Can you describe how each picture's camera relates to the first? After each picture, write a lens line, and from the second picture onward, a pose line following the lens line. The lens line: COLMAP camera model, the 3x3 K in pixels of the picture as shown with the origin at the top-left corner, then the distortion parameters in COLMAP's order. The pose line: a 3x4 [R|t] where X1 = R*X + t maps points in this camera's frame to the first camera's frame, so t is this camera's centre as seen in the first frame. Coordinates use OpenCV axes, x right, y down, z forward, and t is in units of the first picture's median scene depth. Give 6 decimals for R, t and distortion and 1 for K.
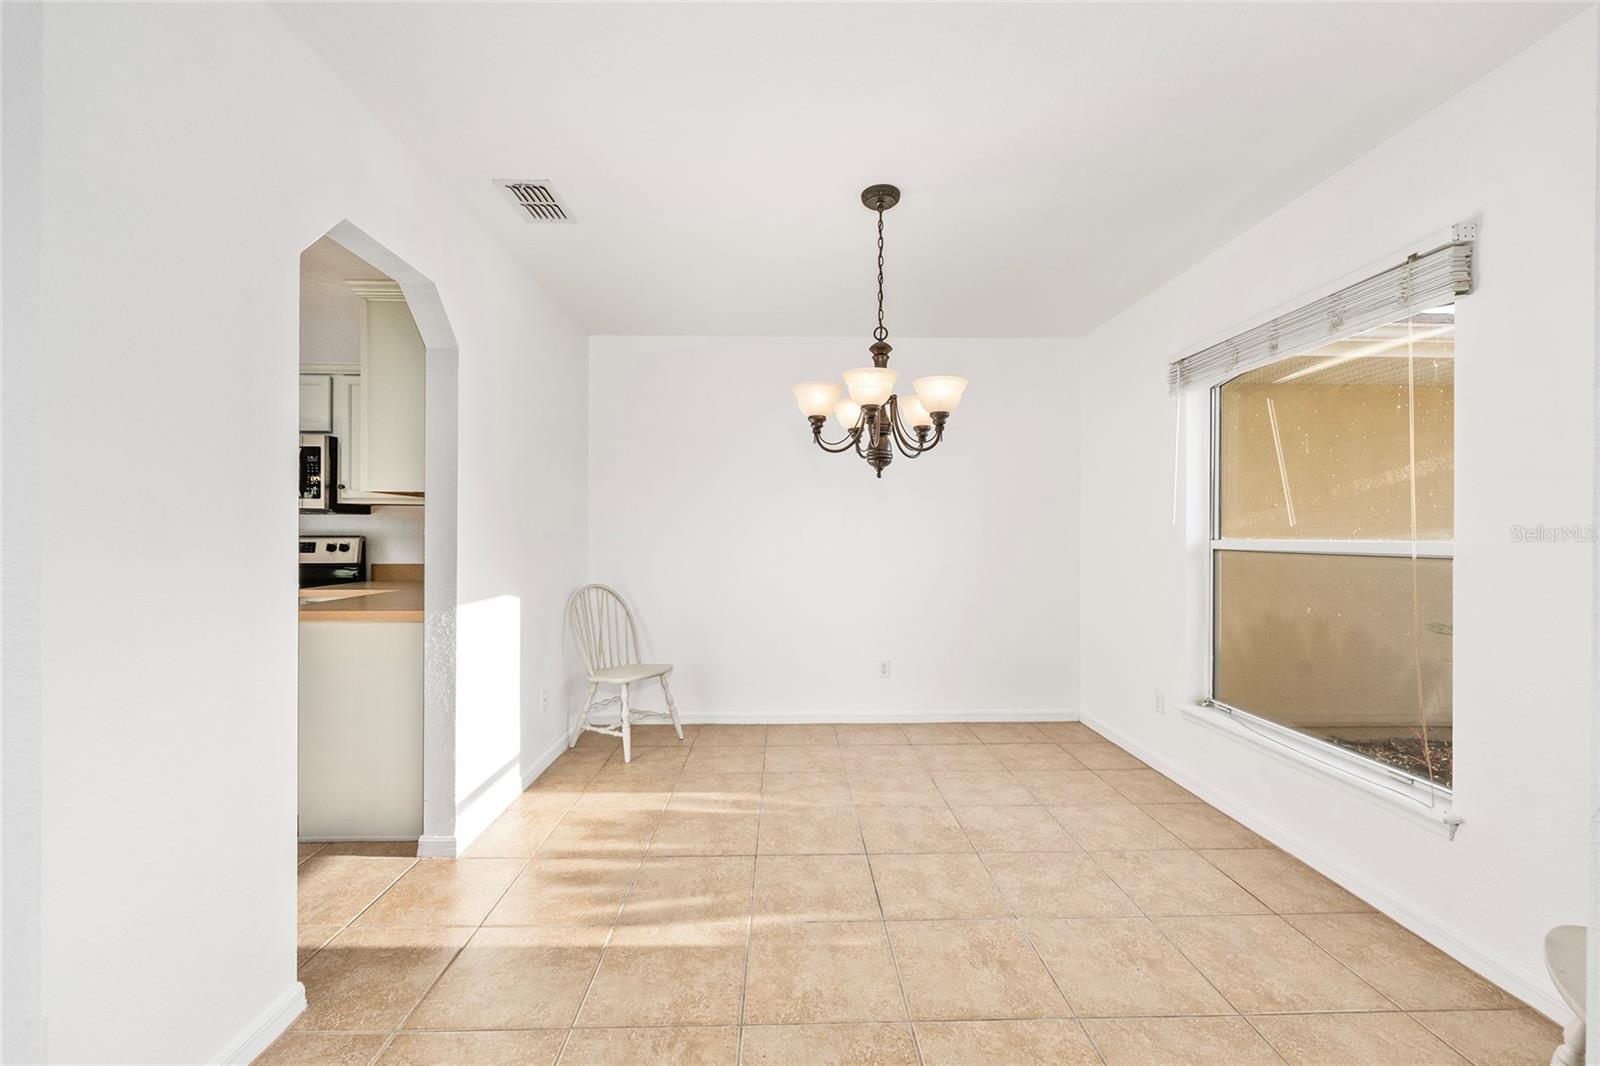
lens RADIAL K [[643.4, 0, 803.8], [0, 643.4, 537.0], [0, 0, 1]] dist [-0.001790, 0.000433]
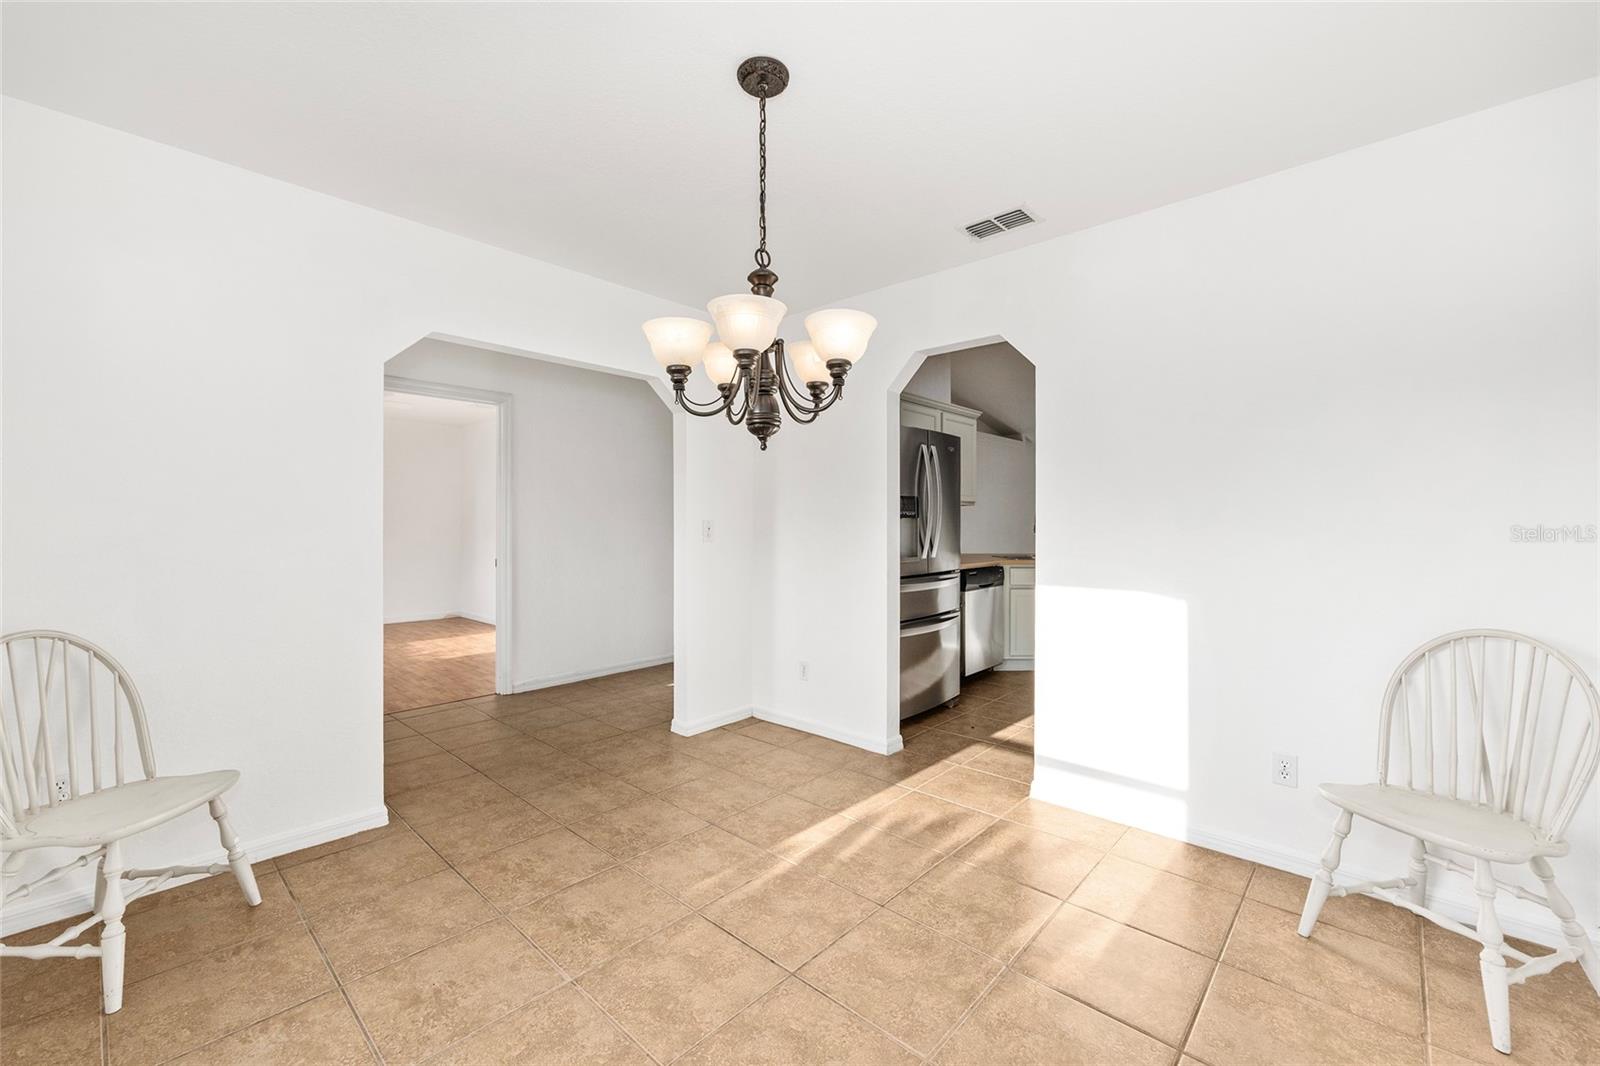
lens RADIAL K [[643.4, 0, 803.8], [0, 643.4, 537.0], [0, 0, 1]] dist [-0.001790, 0.000433]
pose [[-0.695484, 0.010220, -0.718469, 0.682431], [-0.005776, 0.999787, 0.019813, -0.007408], [0.718518, 0.017930, -0.695277, 1.709183]]
